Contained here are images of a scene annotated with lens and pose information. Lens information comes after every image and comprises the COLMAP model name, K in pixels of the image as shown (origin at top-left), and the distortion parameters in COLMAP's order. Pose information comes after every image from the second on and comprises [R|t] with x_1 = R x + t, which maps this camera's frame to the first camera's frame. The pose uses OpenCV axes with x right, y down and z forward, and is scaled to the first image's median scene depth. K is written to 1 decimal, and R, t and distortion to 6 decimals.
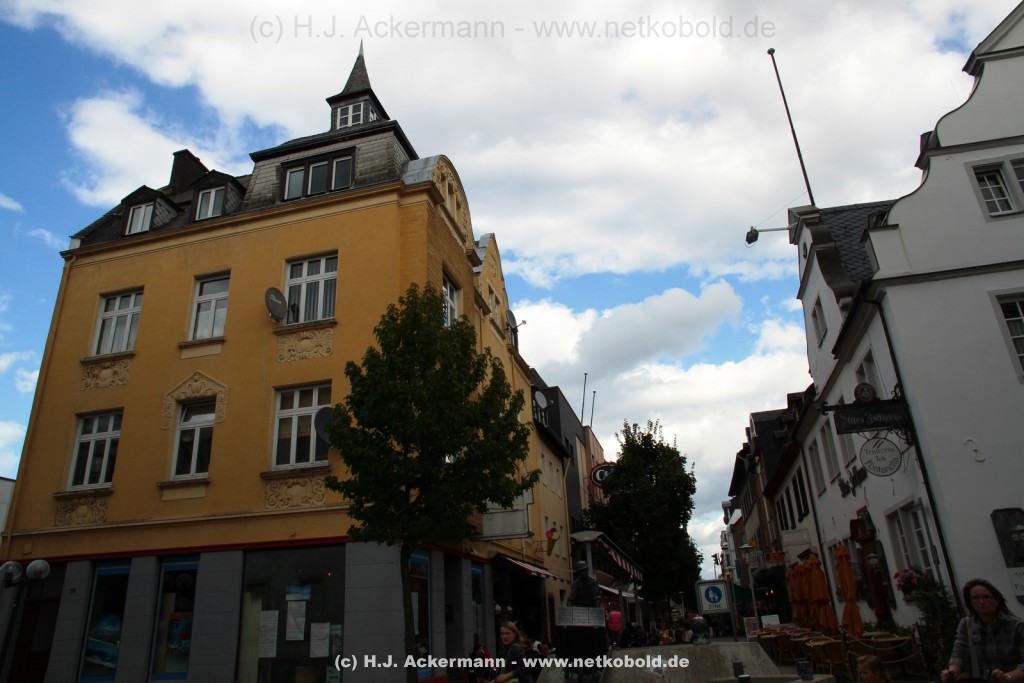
lens RADIAL K [[725.1, 0, 506.1], [0, 725.1, 325.8], [0, 0, 1]] dist [-0.118466, 0.094440]
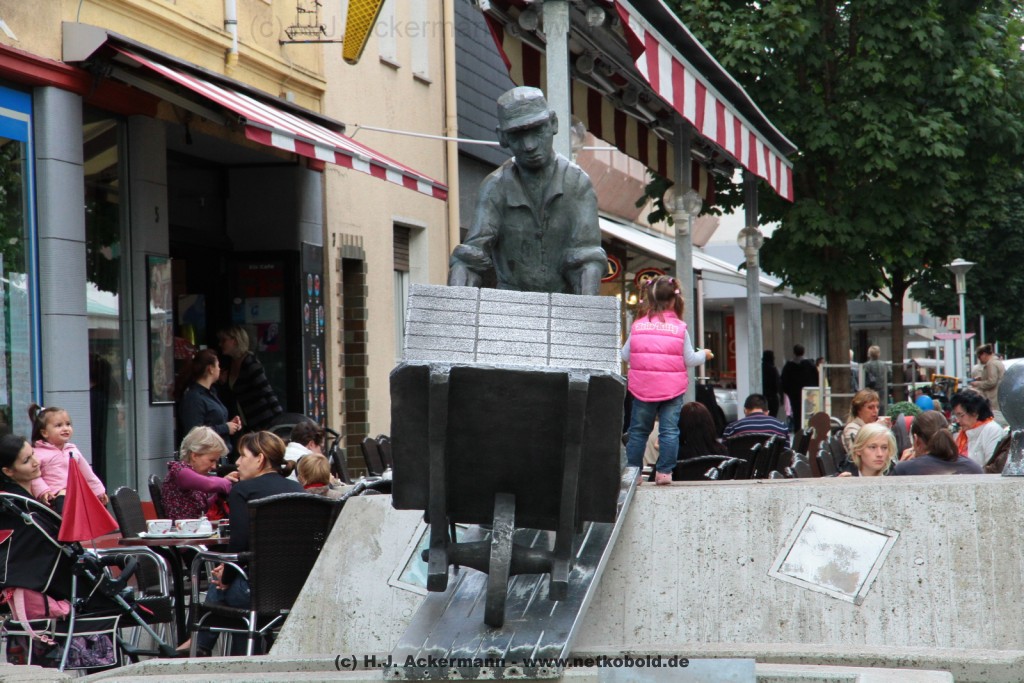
lens RADIAL K [[3688.9, 0, 512.0], [0, 3688.9, 341.5], [0, 0, 1]] dist [0.450310, 0.984890]
pose [[0.993773, 0.026040, 0.108342, -0.011696], [-0.064727, 0.926350, 0.371061, -0.007602], [-0.090700, -0.375763, 0.922267, -0.033727]]
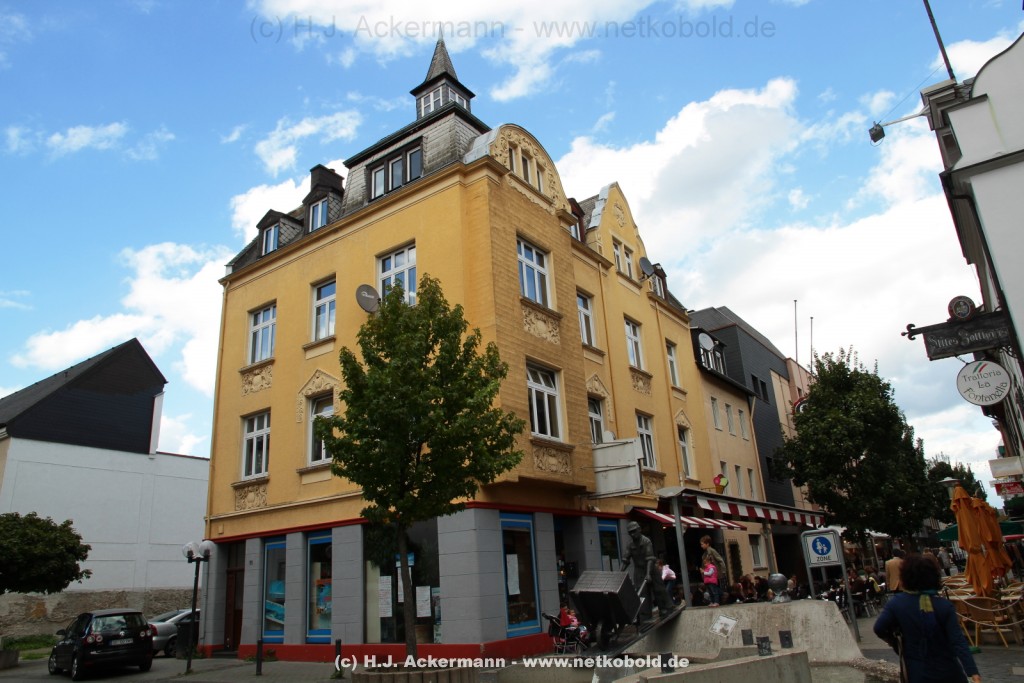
lens RADIAL K [[723.9, 0, 507.2], [0, 723.9, 335.2], [0, 0, 1]] dist [-0.115168, 0.094816]
pose [[0.930578, -0.131989, -0.341473, 0.221512], [0.160477, 0.985425, 0.056436, -0.004420], [0.329047, -0.107316, 0.938196, 0.035060]]
